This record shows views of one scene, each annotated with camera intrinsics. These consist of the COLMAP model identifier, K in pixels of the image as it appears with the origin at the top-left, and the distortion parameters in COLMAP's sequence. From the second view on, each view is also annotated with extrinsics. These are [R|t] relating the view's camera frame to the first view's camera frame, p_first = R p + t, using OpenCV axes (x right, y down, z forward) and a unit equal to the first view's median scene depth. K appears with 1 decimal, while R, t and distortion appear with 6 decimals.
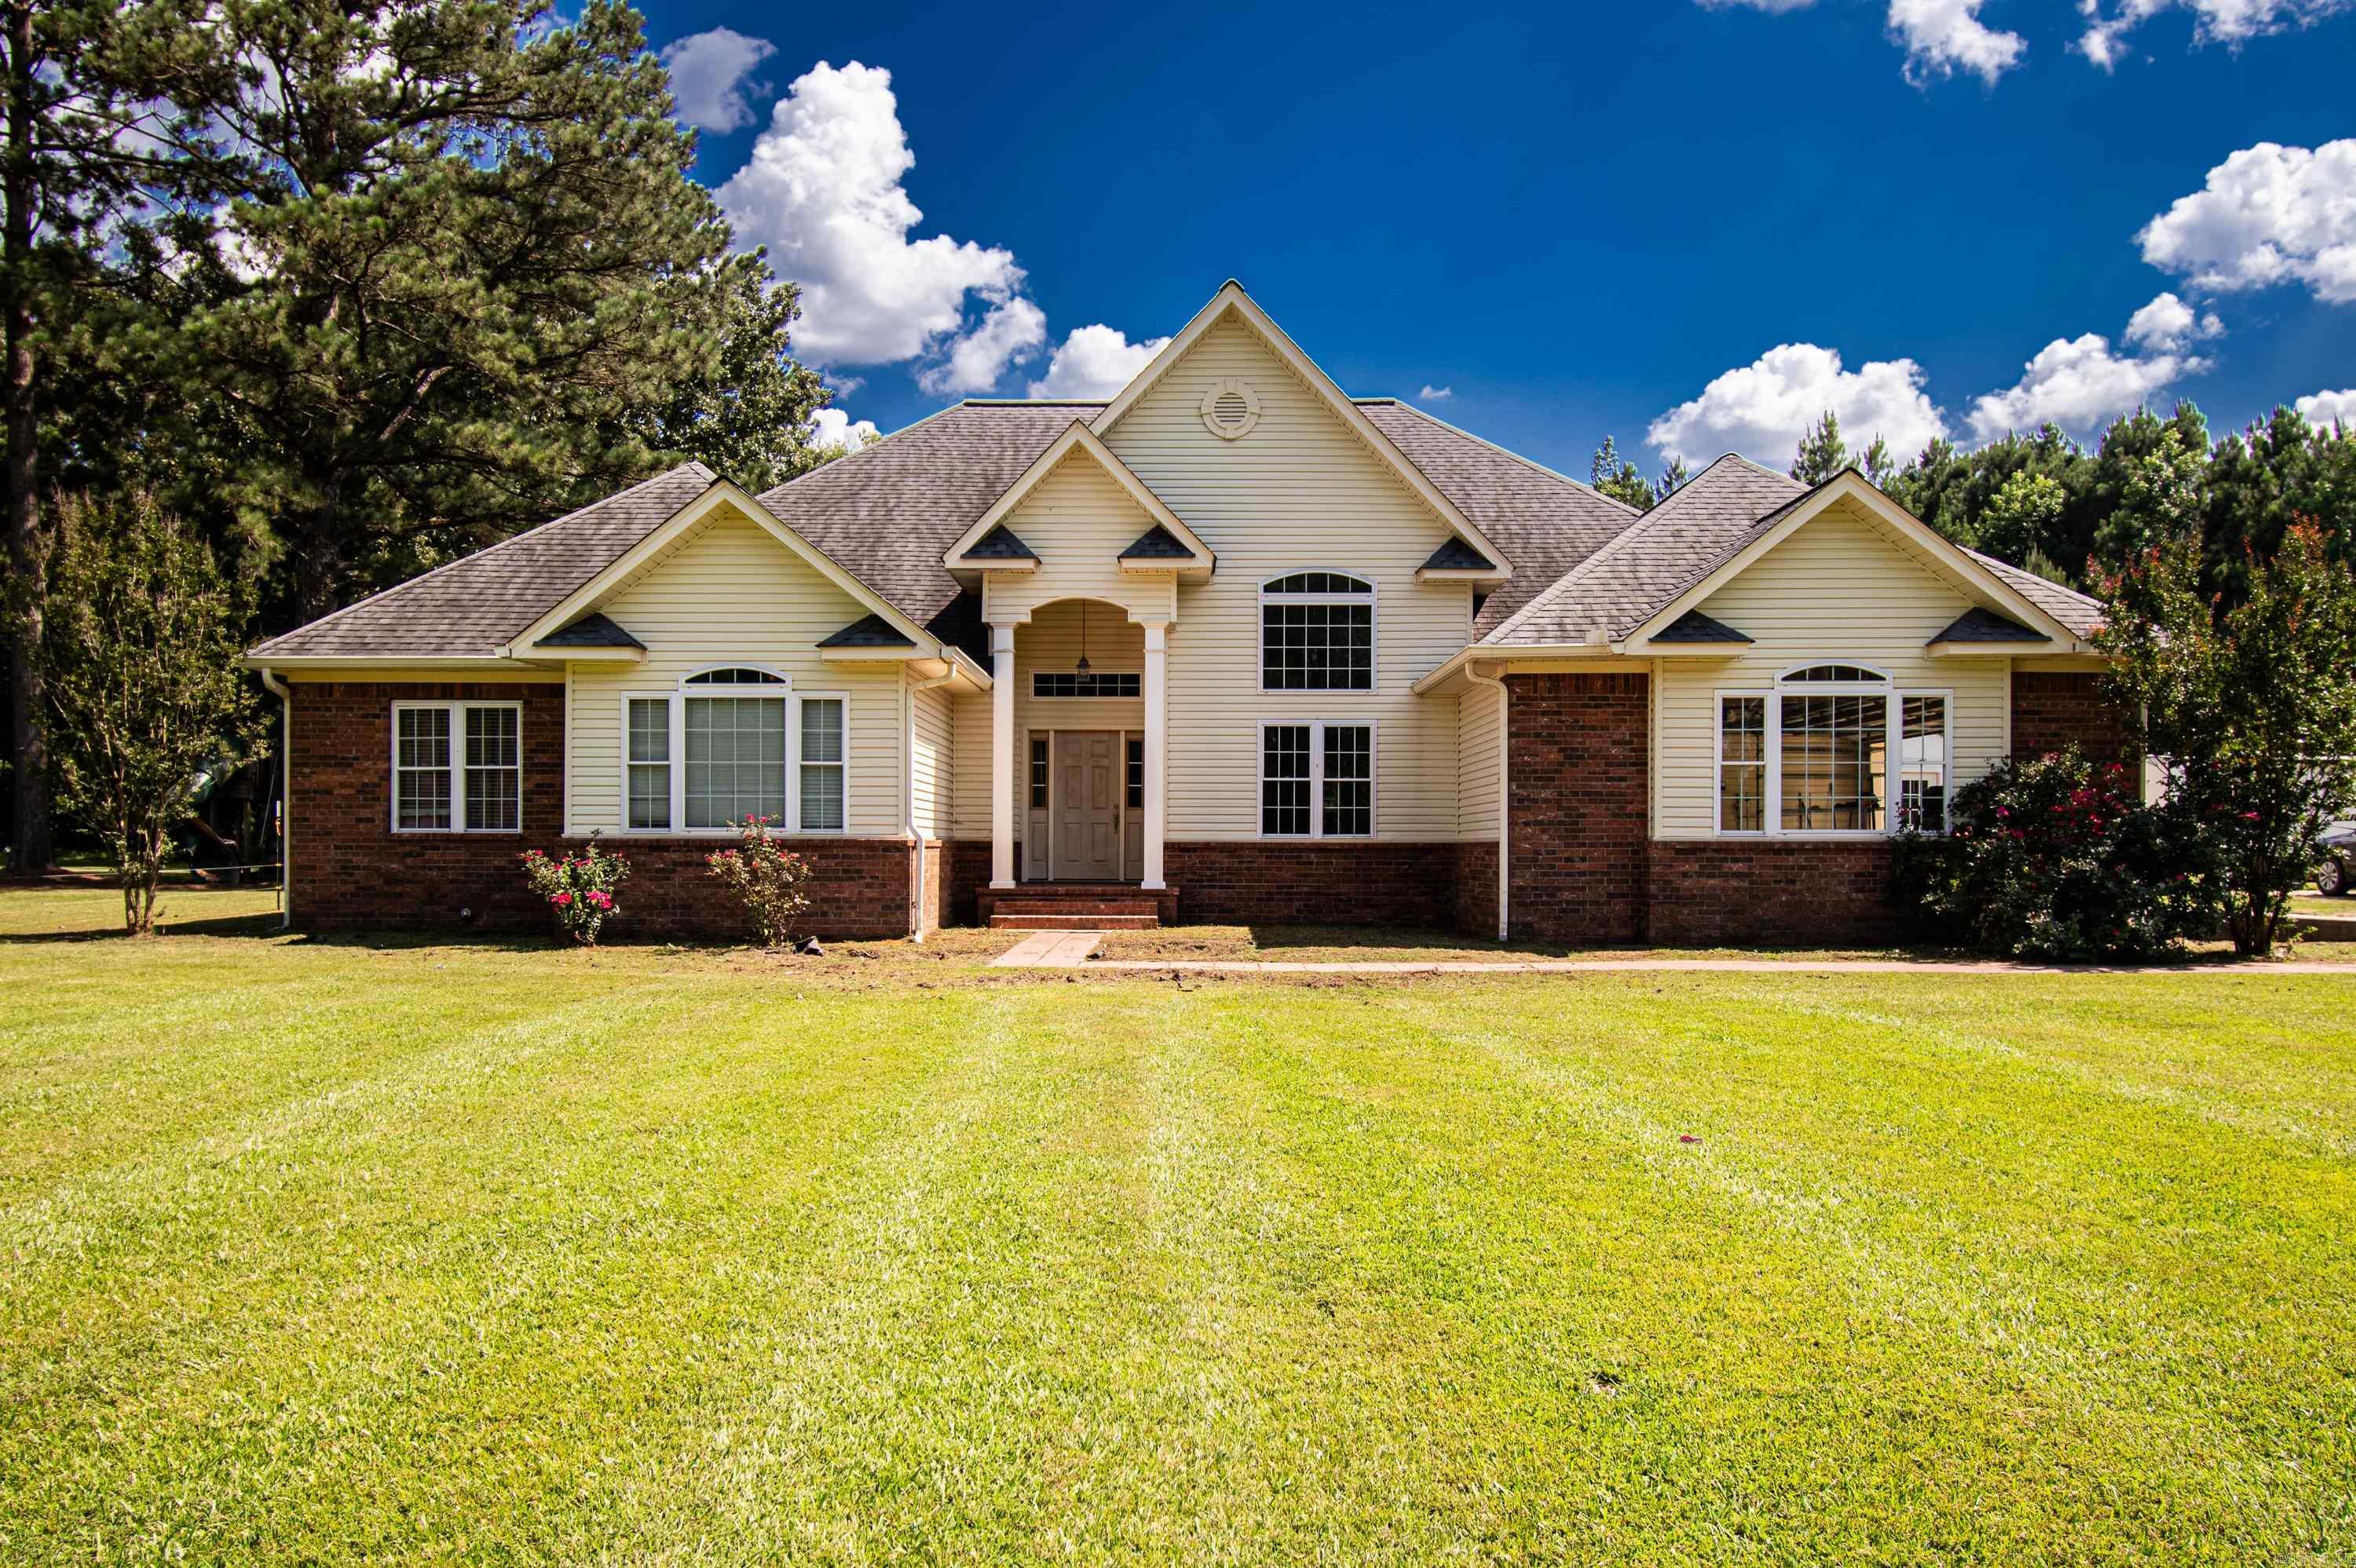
lens RADIAL K [[1798.7, 0, 1138.6], [0, 1798.7, 836.0], [0, 0, 1]] dist [-0.003186, -0.007853]
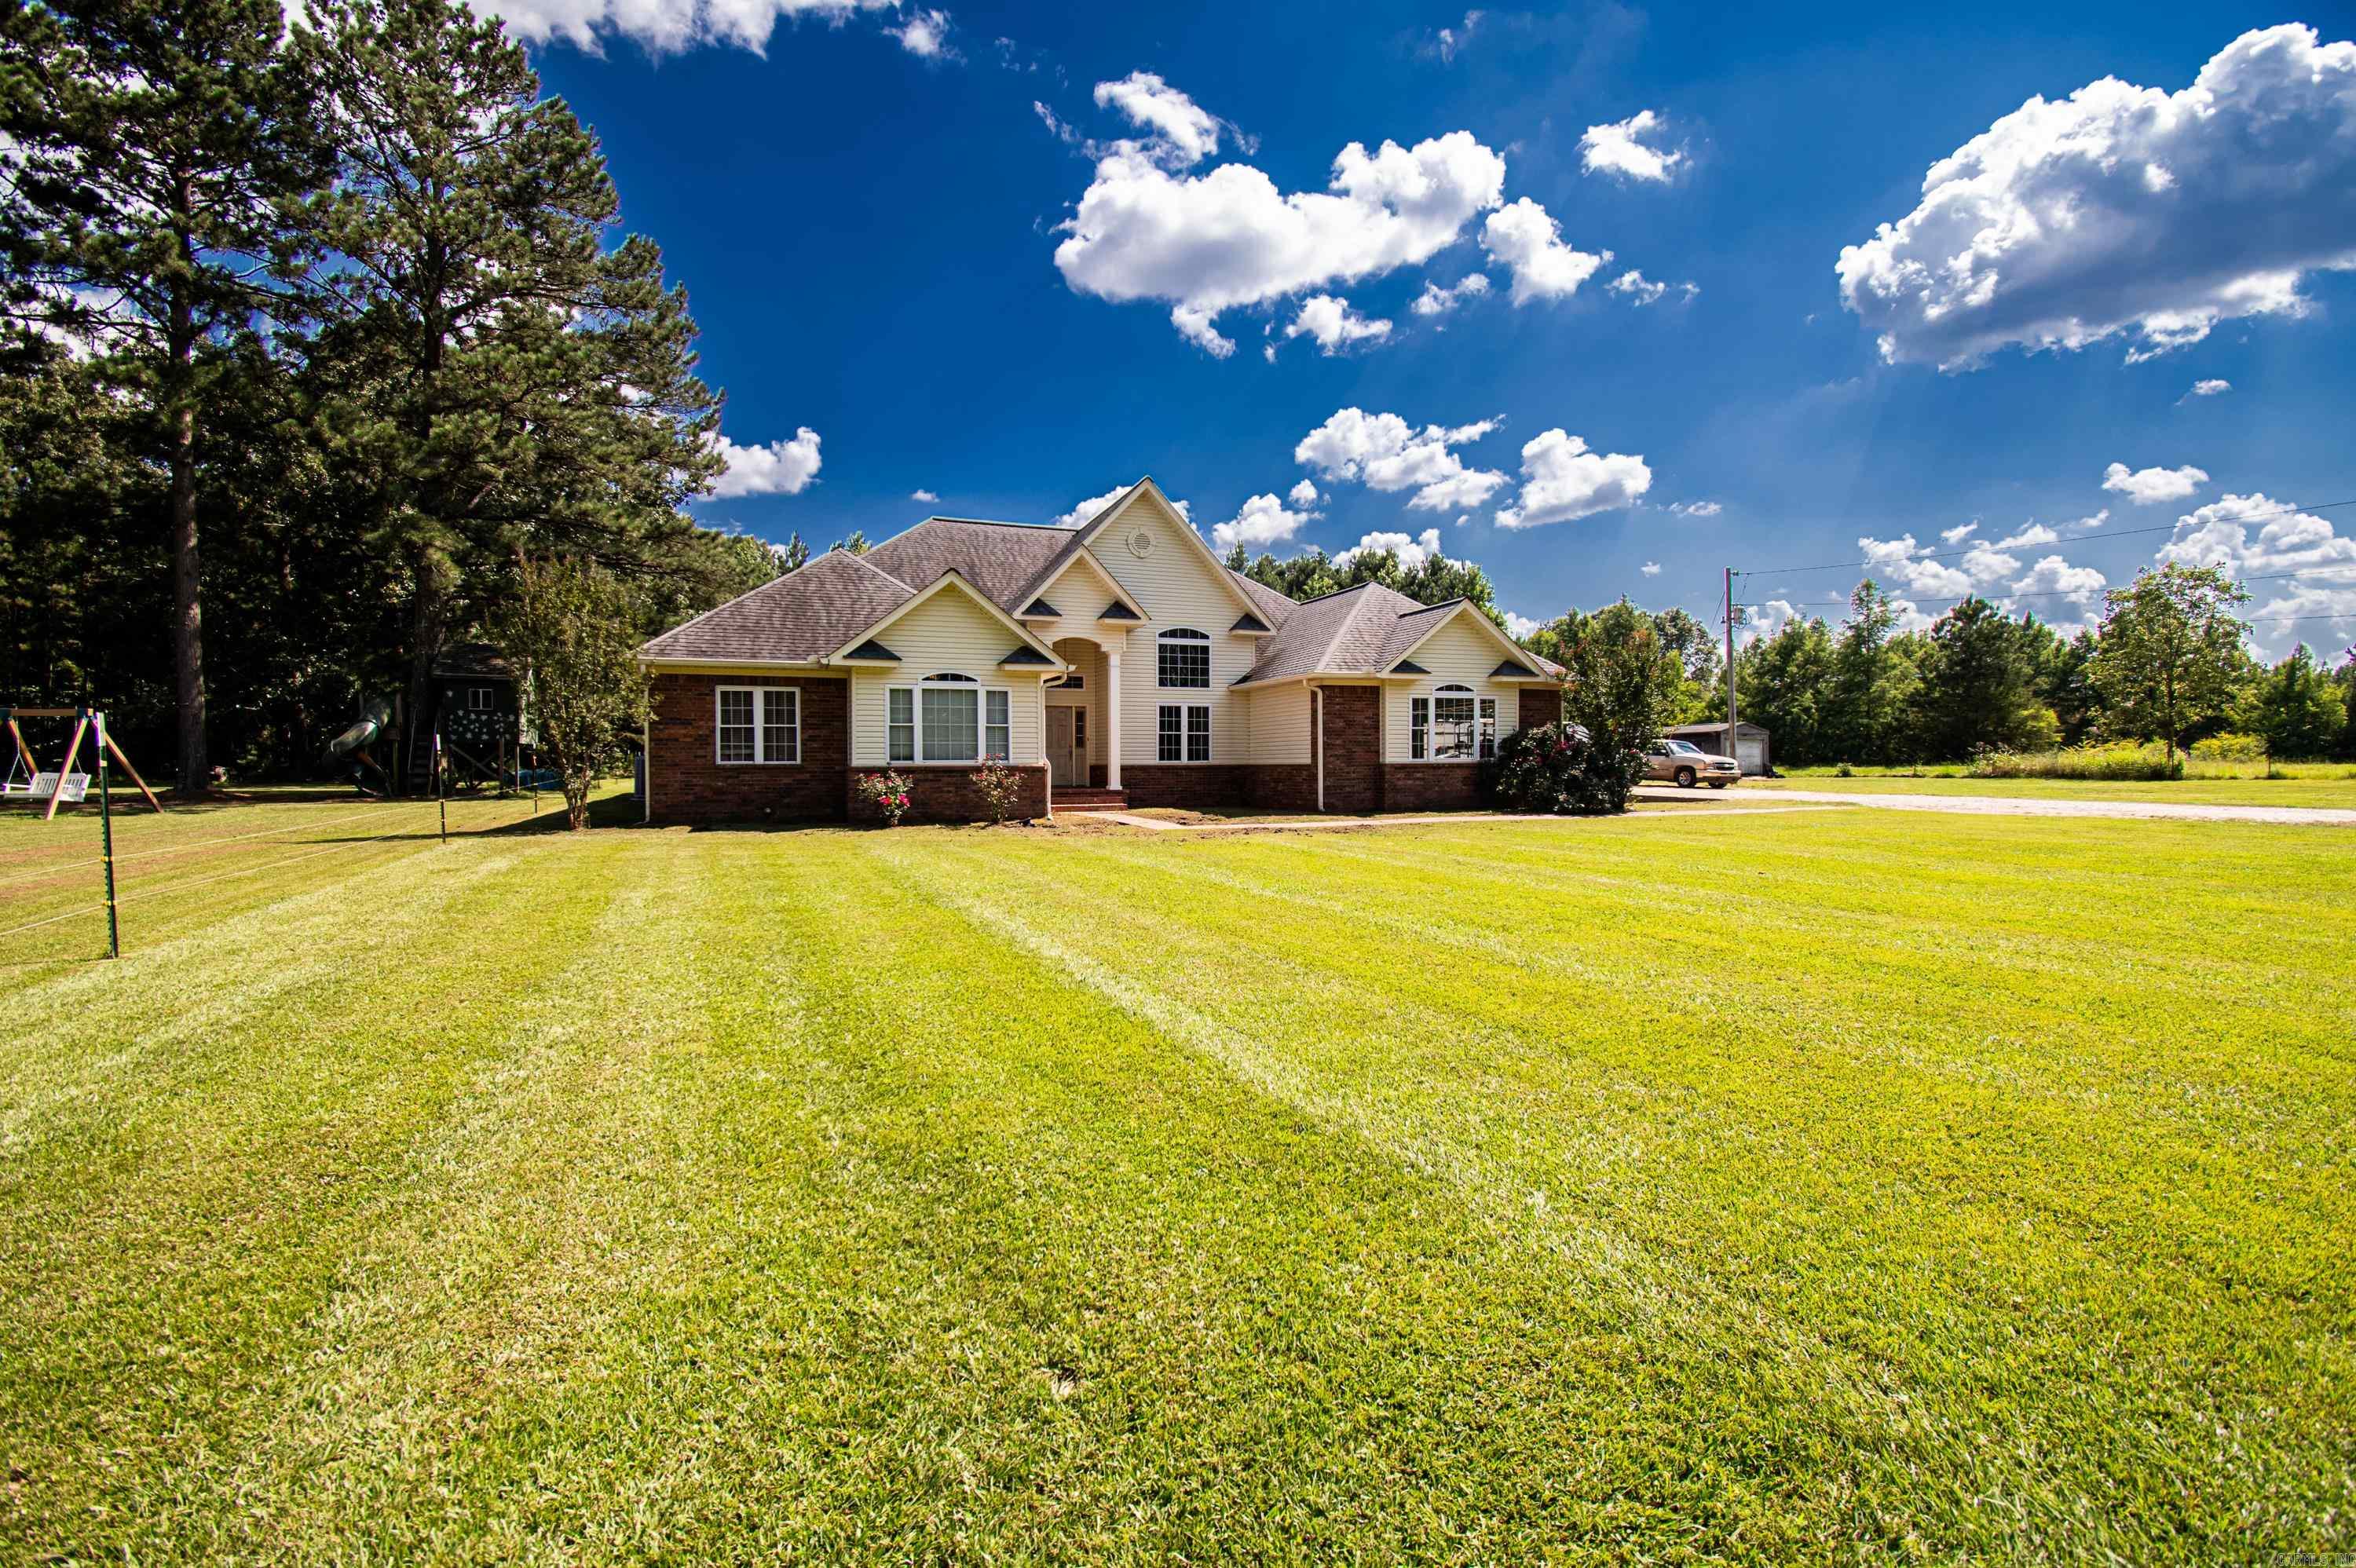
lens RADIAL K [[1039.2, 0, 1163.7], [0, 1039.2, 763.7], [0, 0, 1]] dist [0.015108, -0.024294]
pose [[0.927792, -0.007919, 0.373015, -0.390744], [0.005427, 0.999955, 0.007731, -0.007494], [-0.373059, -0.005148, 0.927793, -0.058540]]
